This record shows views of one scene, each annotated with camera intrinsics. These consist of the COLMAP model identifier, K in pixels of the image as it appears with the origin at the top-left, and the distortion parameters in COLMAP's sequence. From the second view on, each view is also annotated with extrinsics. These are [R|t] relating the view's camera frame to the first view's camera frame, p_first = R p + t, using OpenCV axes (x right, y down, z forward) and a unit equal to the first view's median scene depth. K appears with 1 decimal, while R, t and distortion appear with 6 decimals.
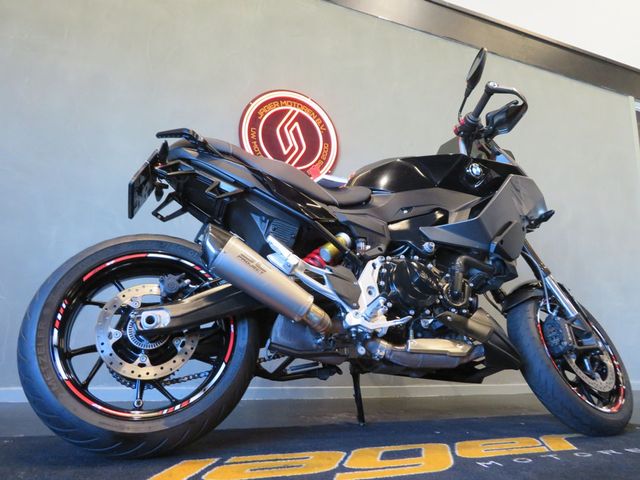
lens RADIAL K [[458.0, 0, 323.4], [0, 458.0, 245.3], [0, 0, 1]] dist [-0.009797, 0.000376]
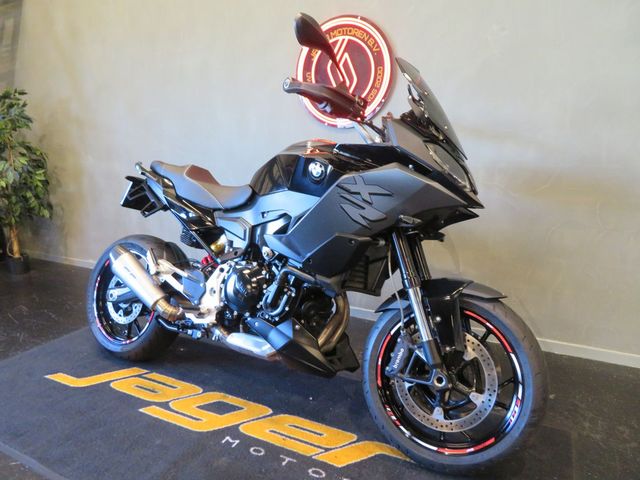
lens RADIAL K [[458.0, 0, 325.9], [0, 458.0, 241.0], [0, 0, 1]] dist [-0.009797, 0.000376]
pose [[0.641034, 0.127204, -0.756898, 1.227251], [0.177661, 0.934794, 0.307566, -0.362466], [0.746668, -0.331631, 0.576635, 0.518187]]
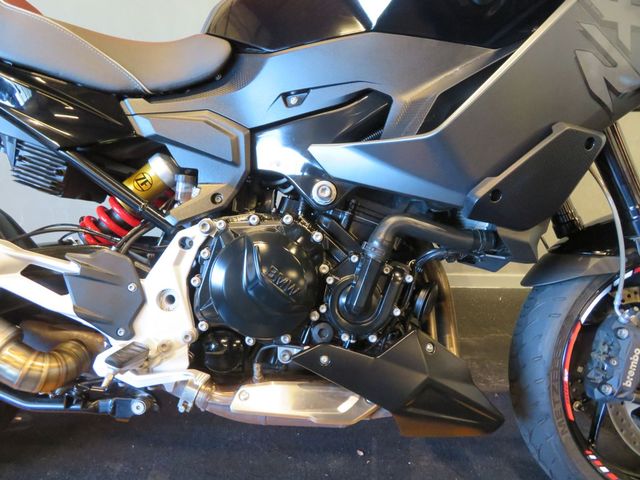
lens RADIAL K [[458.0, 0, 317.9], [0, 458.0, 242.9], [0, 0, 1]] dist [-0.009797, 0.000376]
pose [[0.933327, 0.116535, -0.339587, 0.415430], [0.067170, 0.872477, 0.484016, -0.187368], [0.352687, -0.474555, 0.806480, 0.647015]]
